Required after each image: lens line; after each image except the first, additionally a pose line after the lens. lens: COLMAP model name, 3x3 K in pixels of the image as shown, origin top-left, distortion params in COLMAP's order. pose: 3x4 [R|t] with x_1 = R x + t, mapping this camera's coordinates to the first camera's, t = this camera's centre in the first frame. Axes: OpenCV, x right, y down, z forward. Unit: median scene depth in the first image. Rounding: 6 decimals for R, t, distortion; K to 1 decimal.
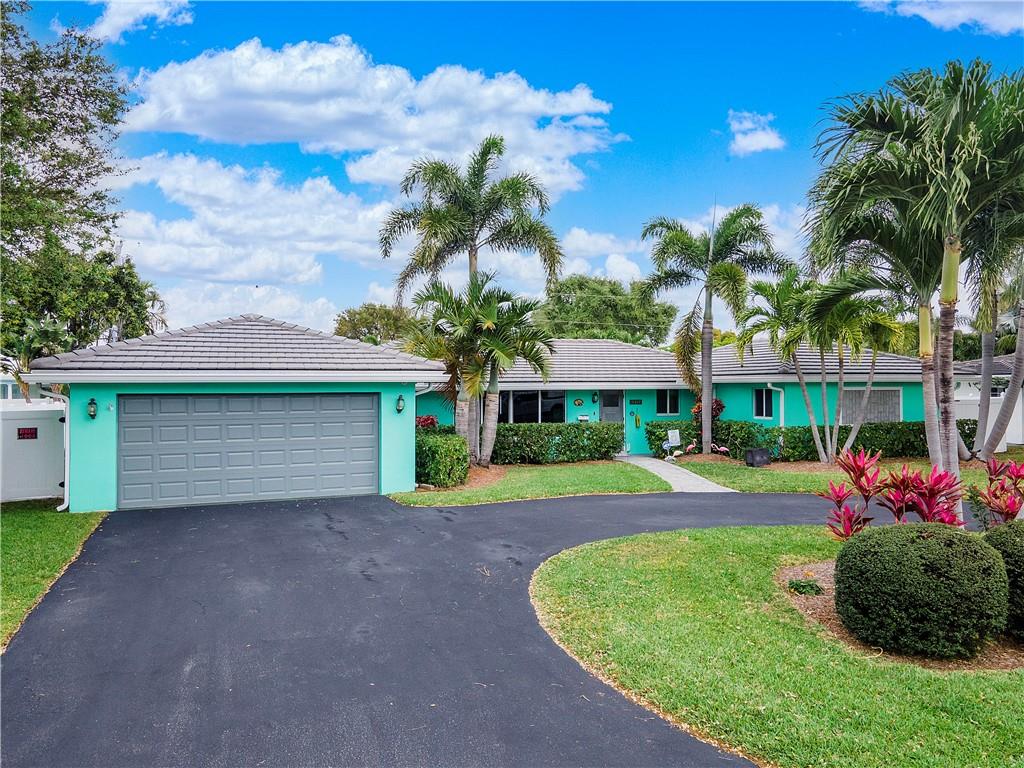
lens RADIAL K [[710.1, 0, 512.0], [0, 710.1, 384.0], [0, 0, 1]] dist [0.036565, 0.001680]
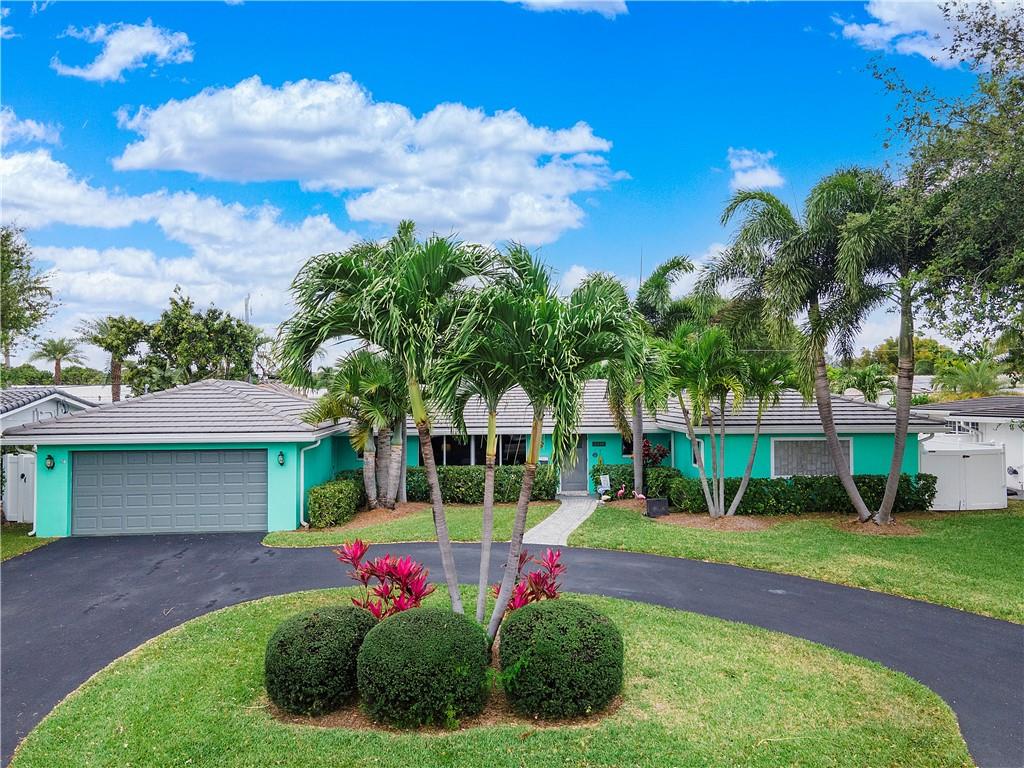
lens RADIAL K [[710.1, 0, 512.0], [0, 710.1, 384.0], [0, 0, 1]] dist [0.036565, 0.001680]
pose [[0.956355, -0.005104, -0.292163, 0.524705], [0.002990, 0.999966, -0.007681, -0.080433], [0.292192, 0.006472, 0.956338, -0.050746]]
